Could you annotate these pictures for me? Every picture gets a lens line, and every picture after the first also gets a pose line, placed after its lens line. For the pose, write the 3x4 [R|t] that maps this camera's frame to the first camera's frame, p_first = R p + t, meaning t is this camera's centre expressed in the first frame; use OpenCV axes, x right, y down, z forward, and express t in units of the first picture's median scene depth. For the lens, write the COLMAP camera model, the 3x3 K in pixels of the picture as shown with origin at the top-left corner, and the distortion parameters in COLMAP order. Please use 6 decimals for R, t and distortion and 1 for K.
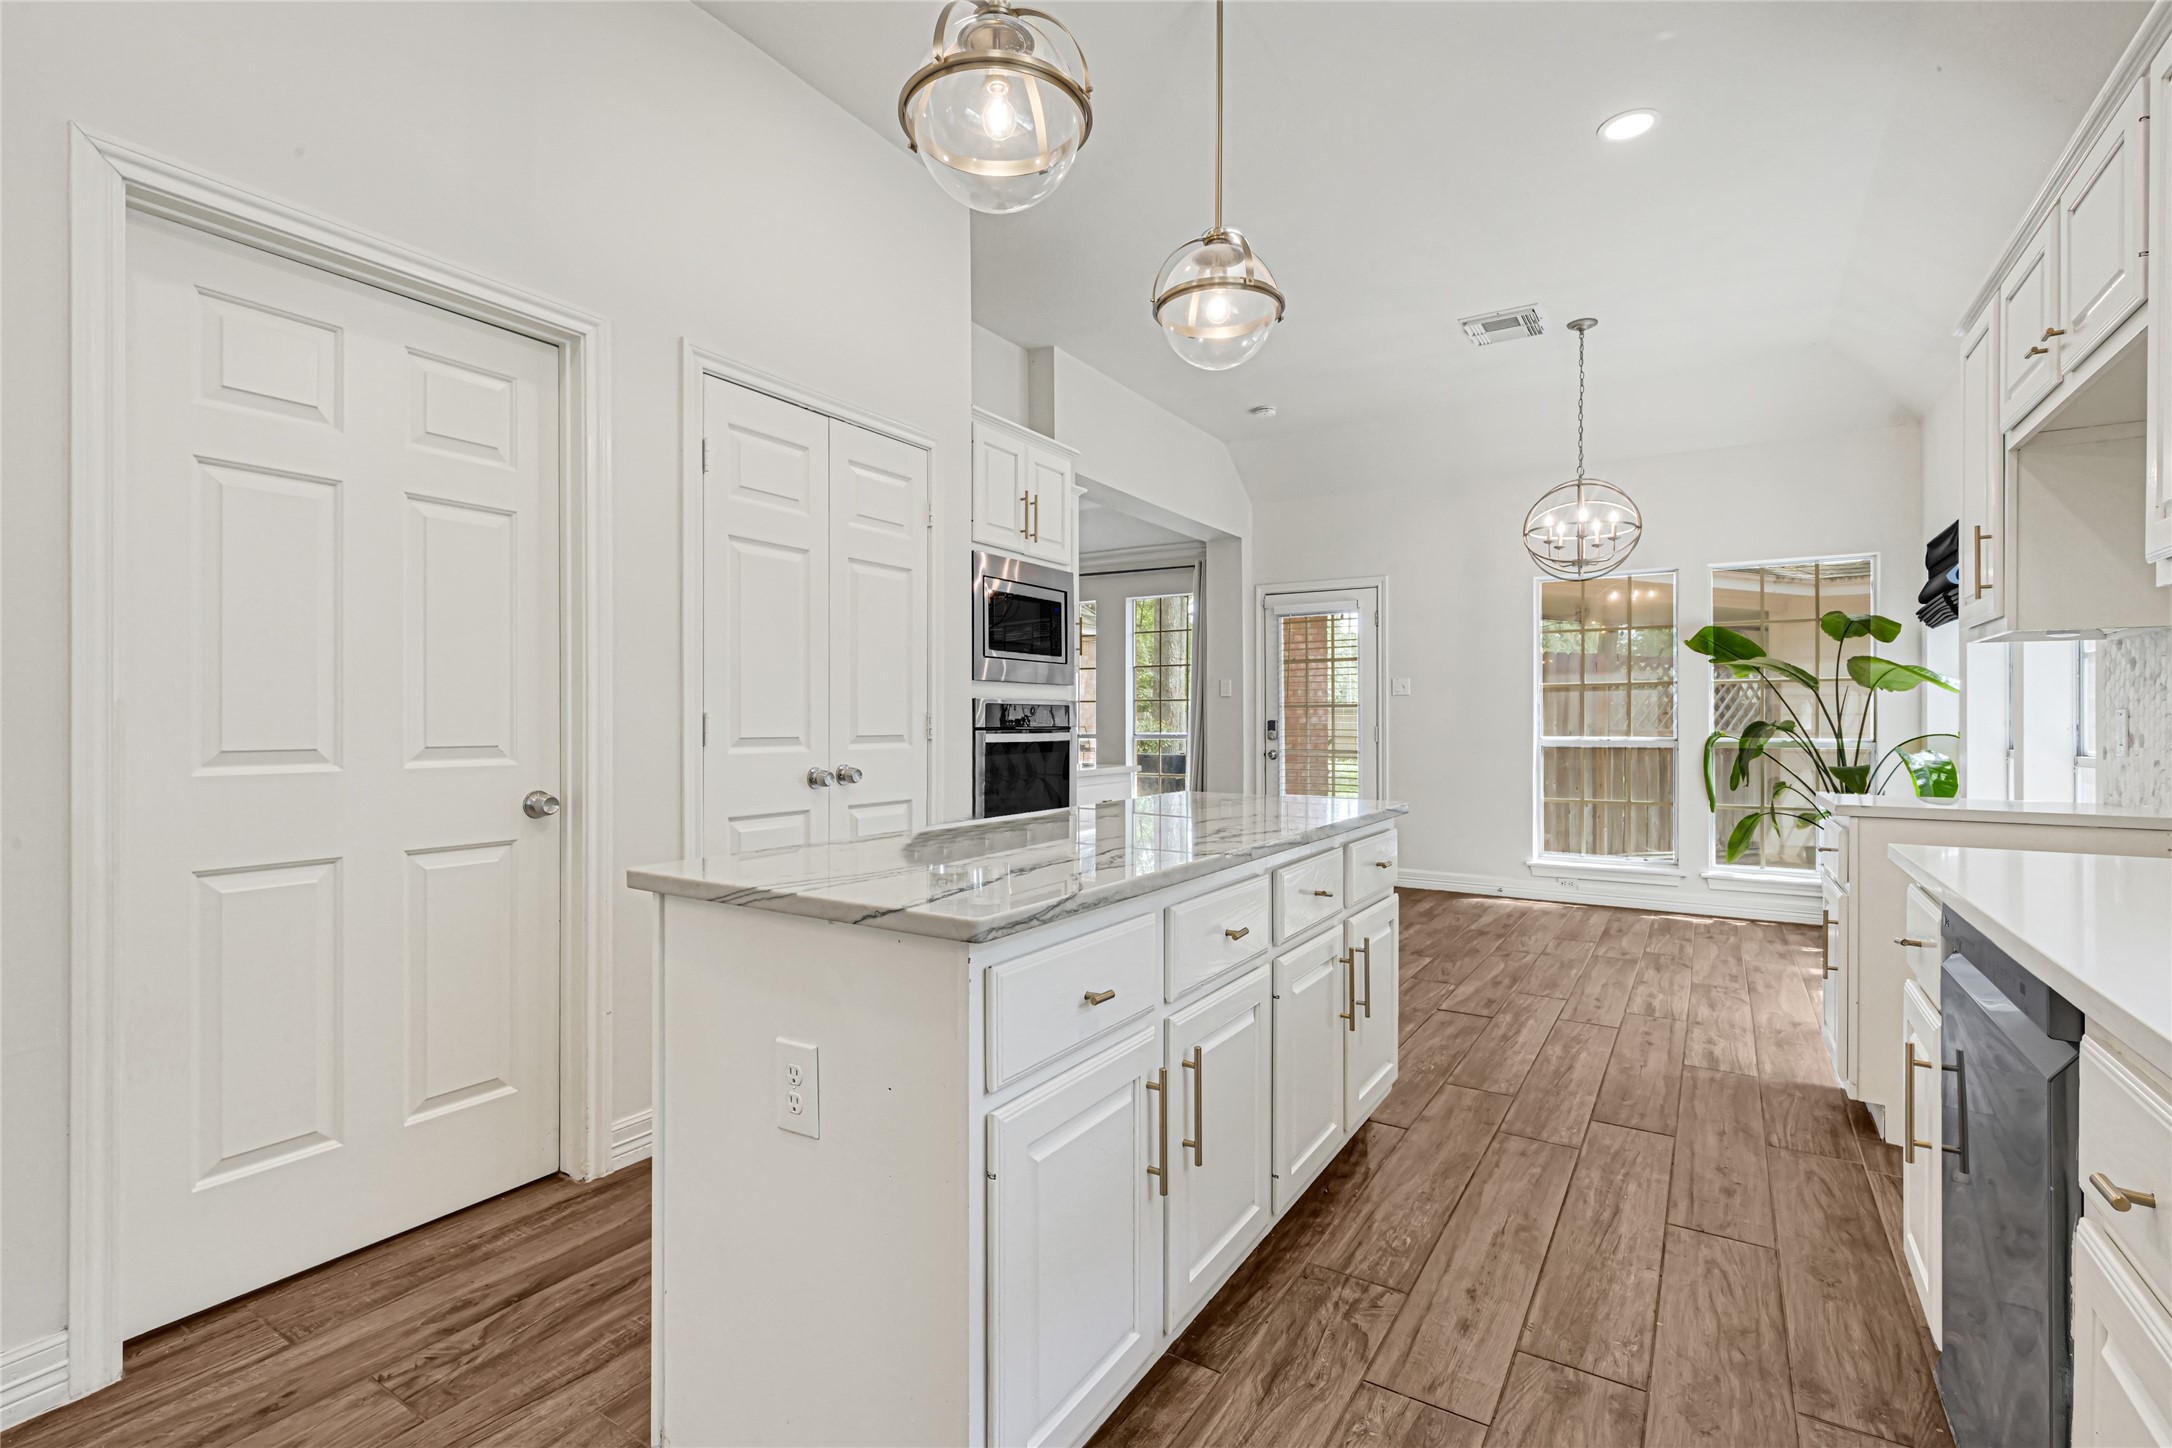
lens RADIAL K [[990.6, 0, 1085.1], [0, 990.6, 723.9], [0, 0, 1]] dist [0.002891, -0.000028]
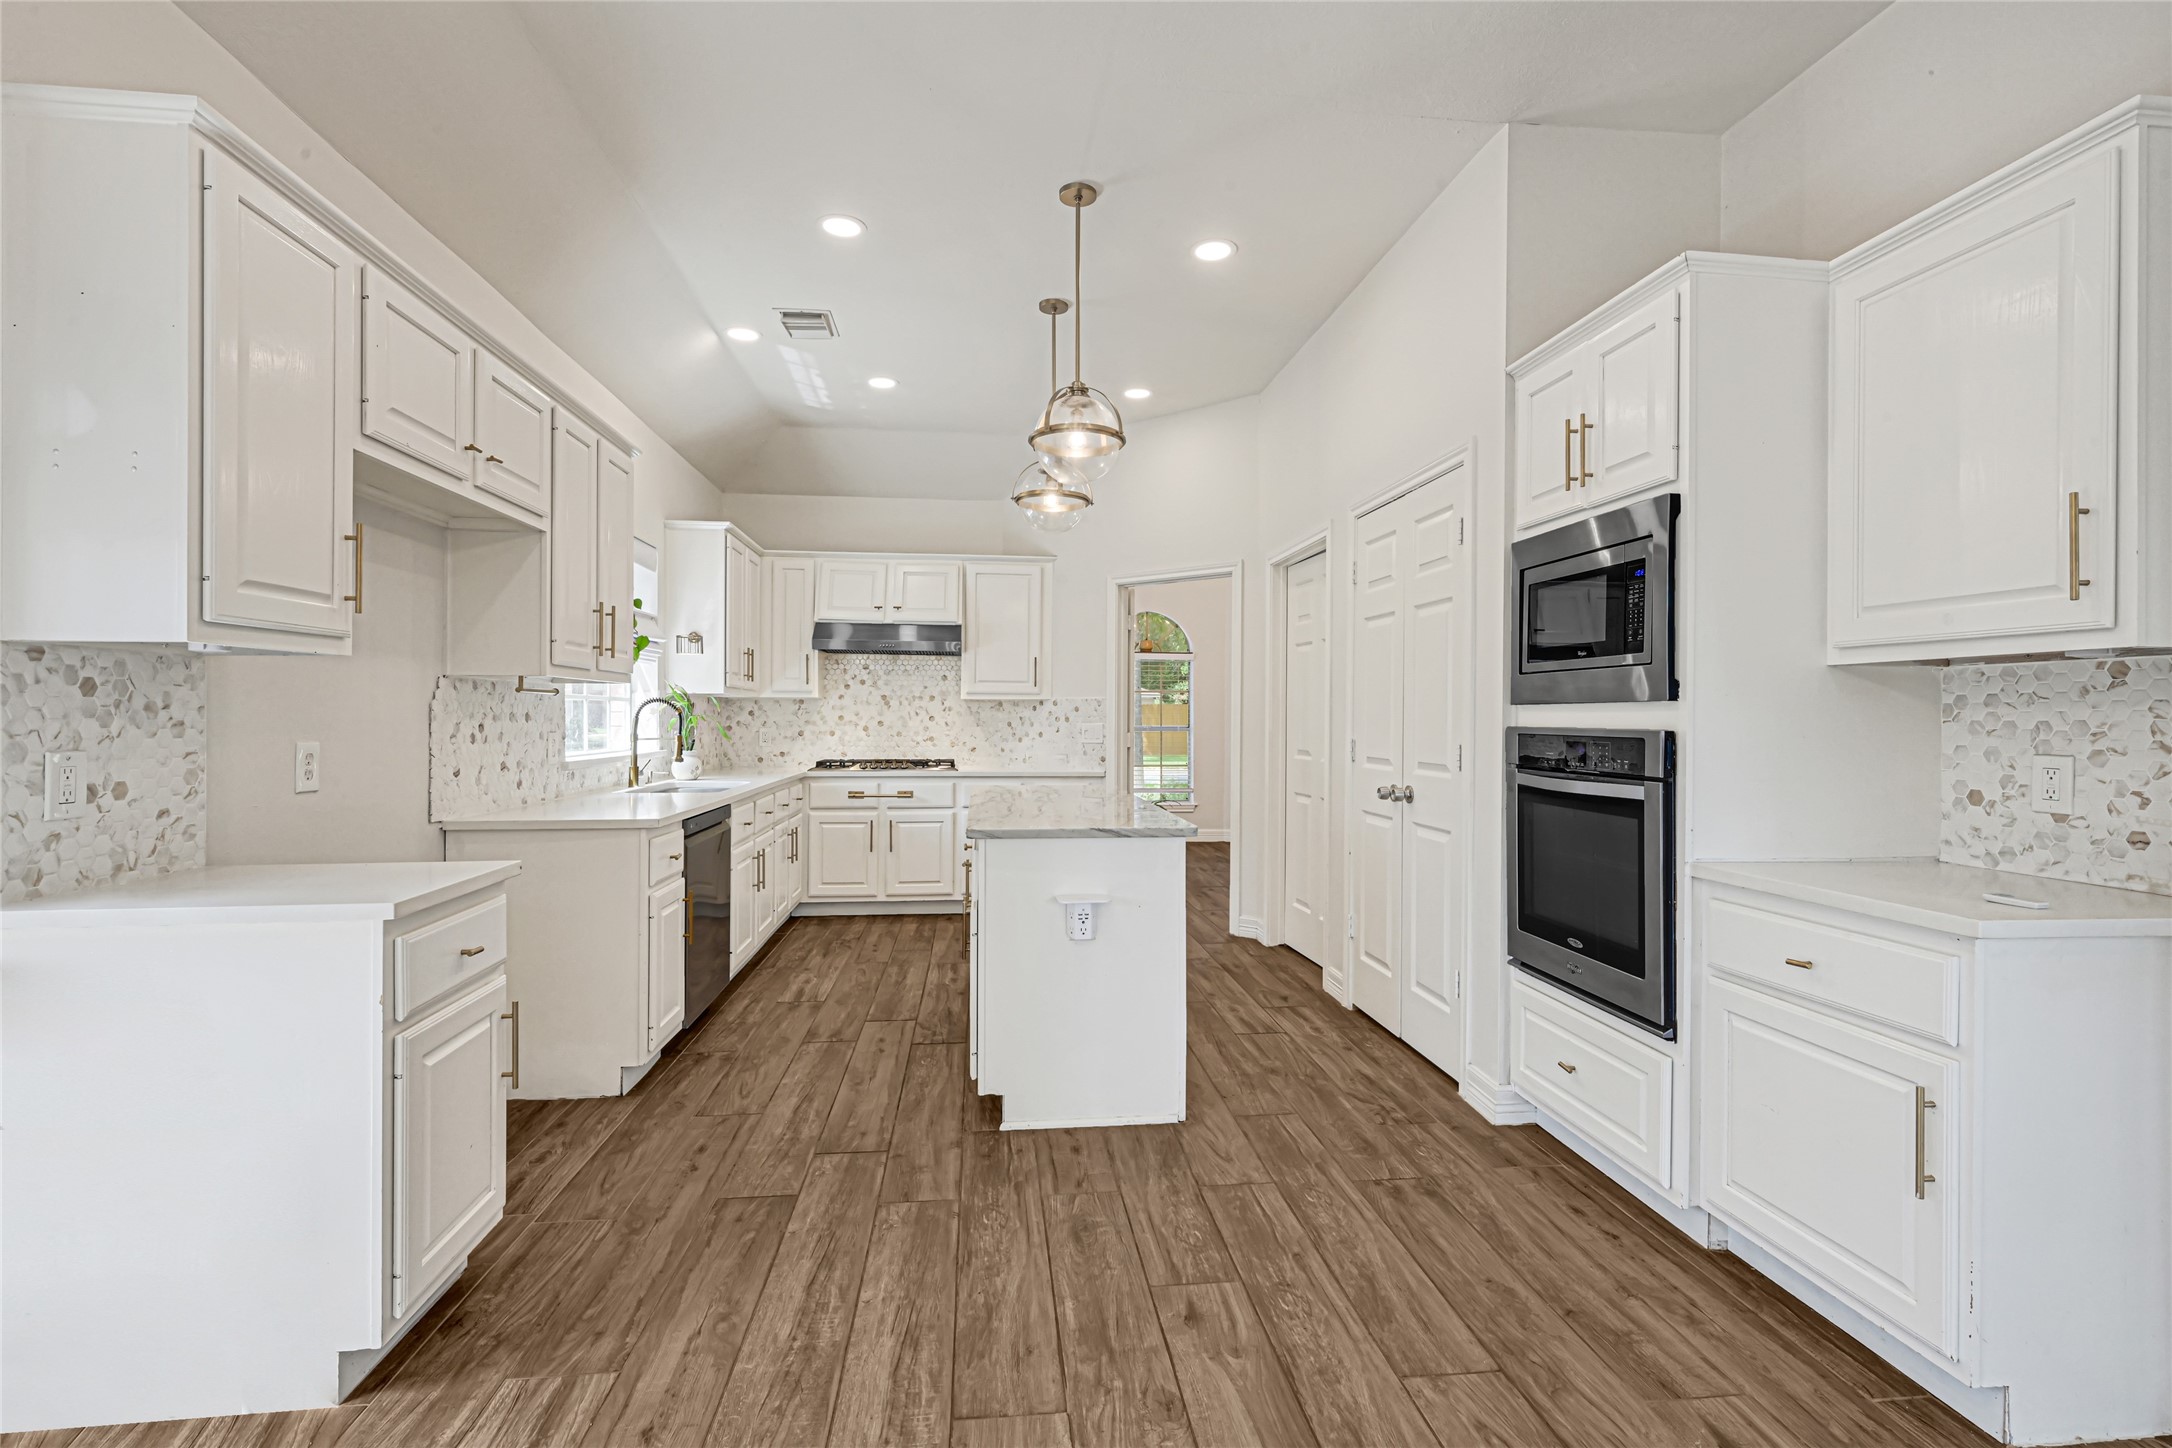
lens RADIAL K [[990.6, 0, 1089.7], [0, 990.6, 721.5], [0, 0, 1]] dist [0.002891, -0.000028]
pose [[-0.778506, -0.002329, -0.627633, 0.816788], [-0.008955, 0.999933, 0.007398, -0.041370], [0.627574, 0.011380, -0.778474, 1.748719]]
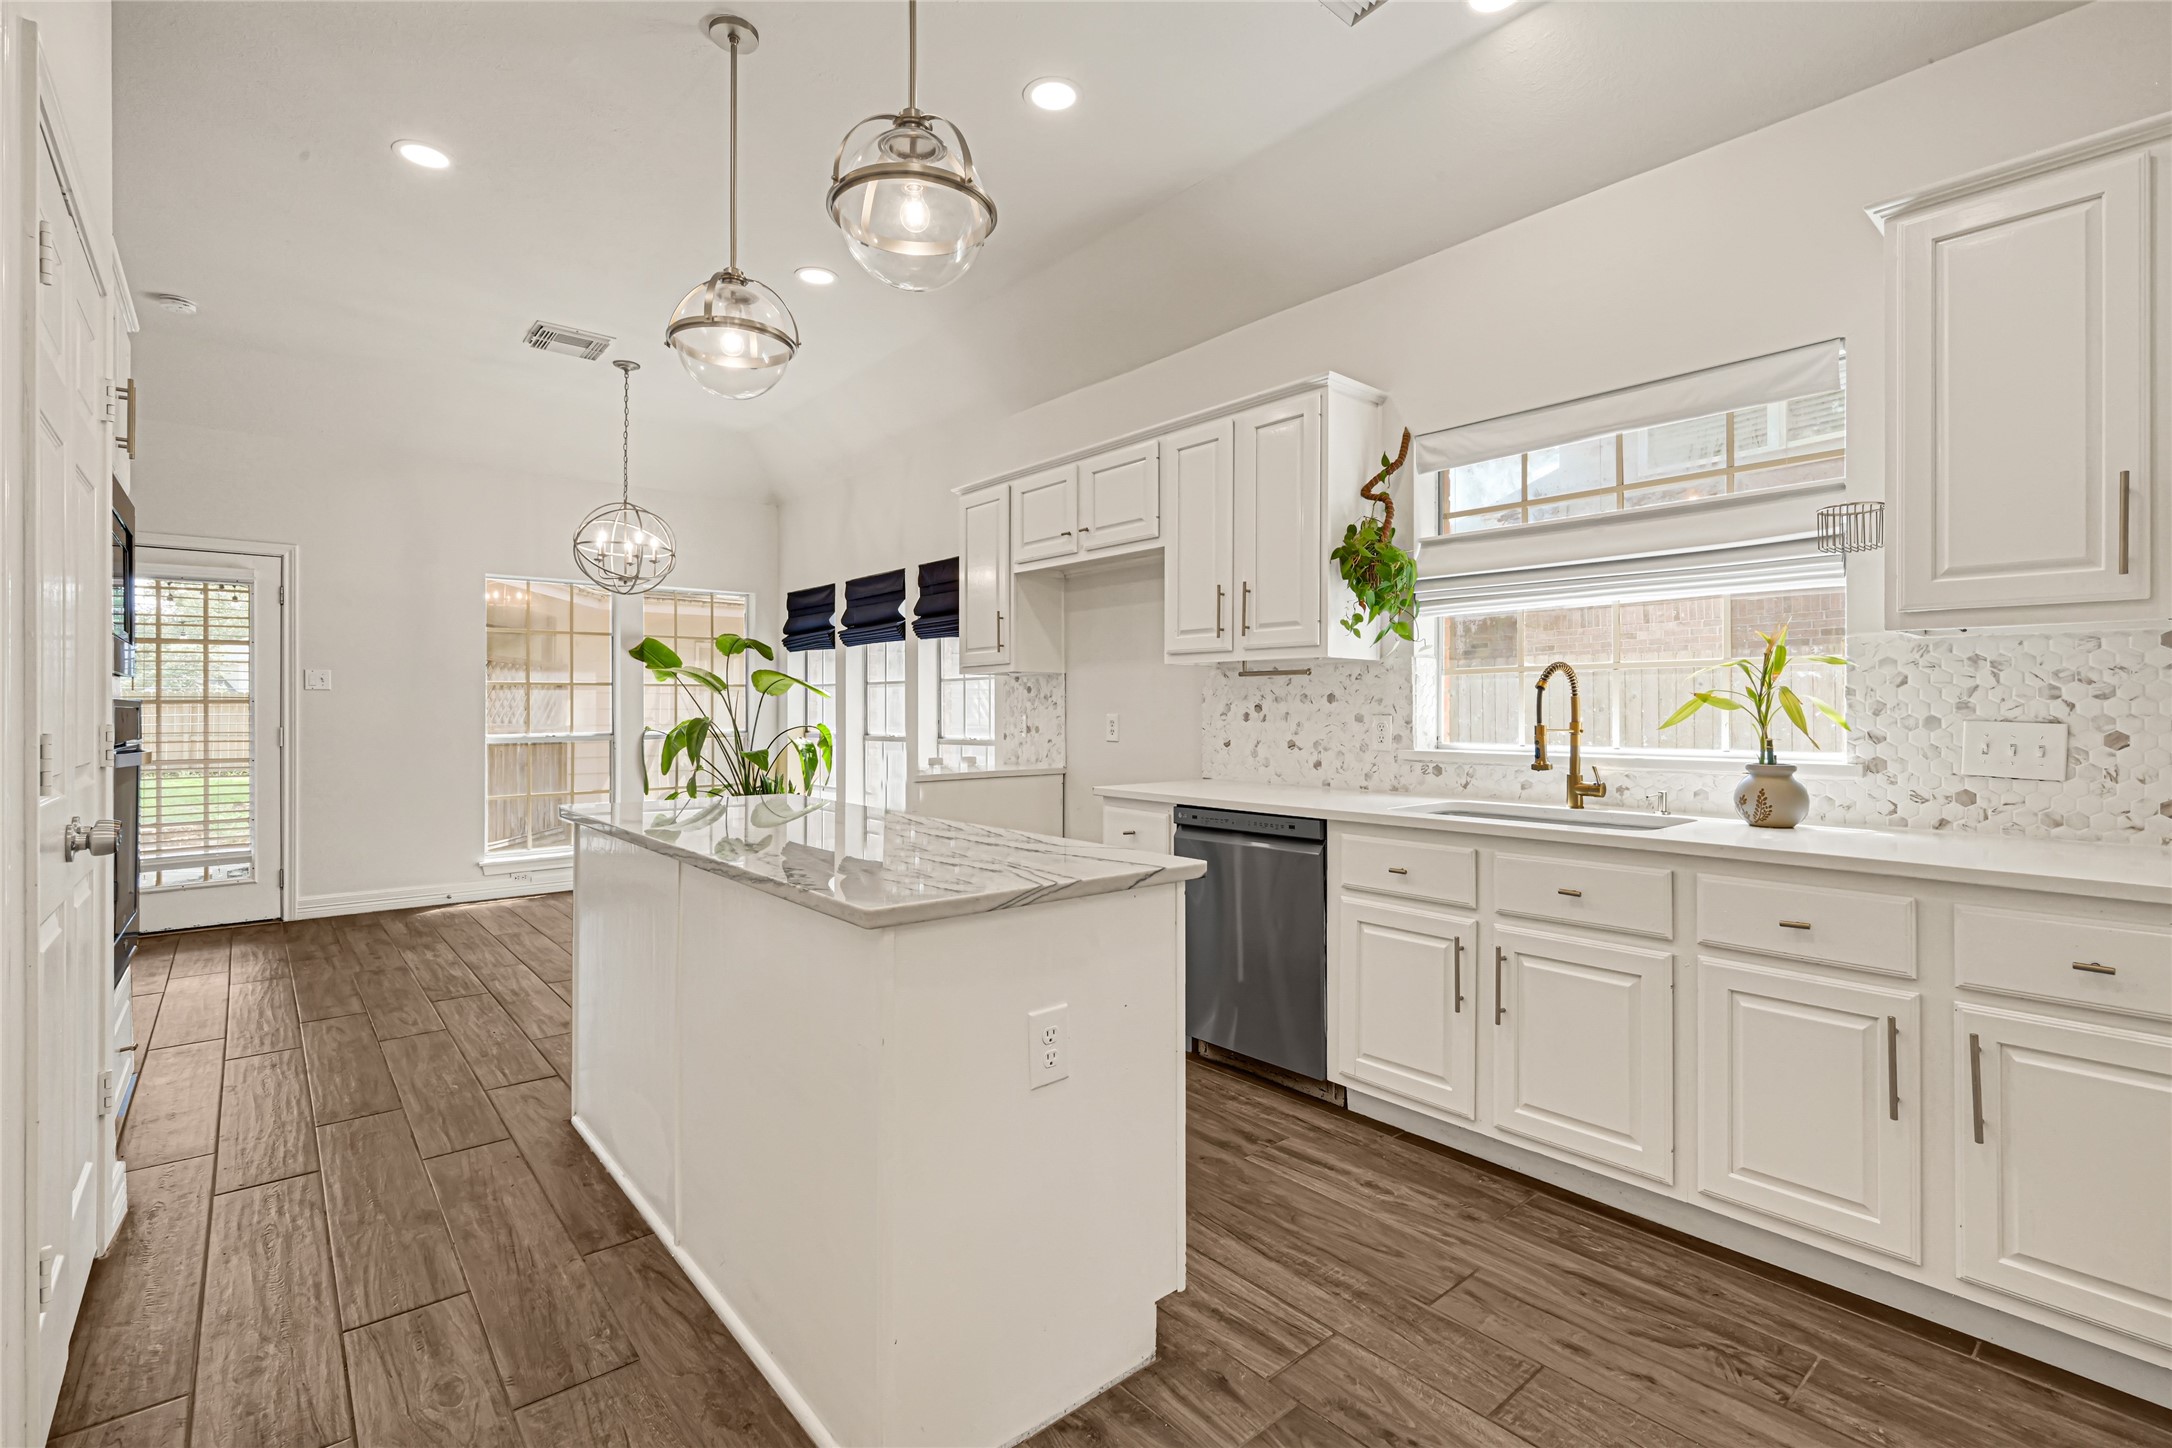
lens RADIAL K [[990.6, 0, 1089.8], [0, 990.6, 706.1], [0, 0, 1]] dist [0.002891, -0.000028]
pose [[0.300086, 0.000999, 0.953912, -0.651491], [0.005683, 0.999980, -0.002835, -0.020008], [-0.953895, 0.006272, 0.300075, 0.267493]]
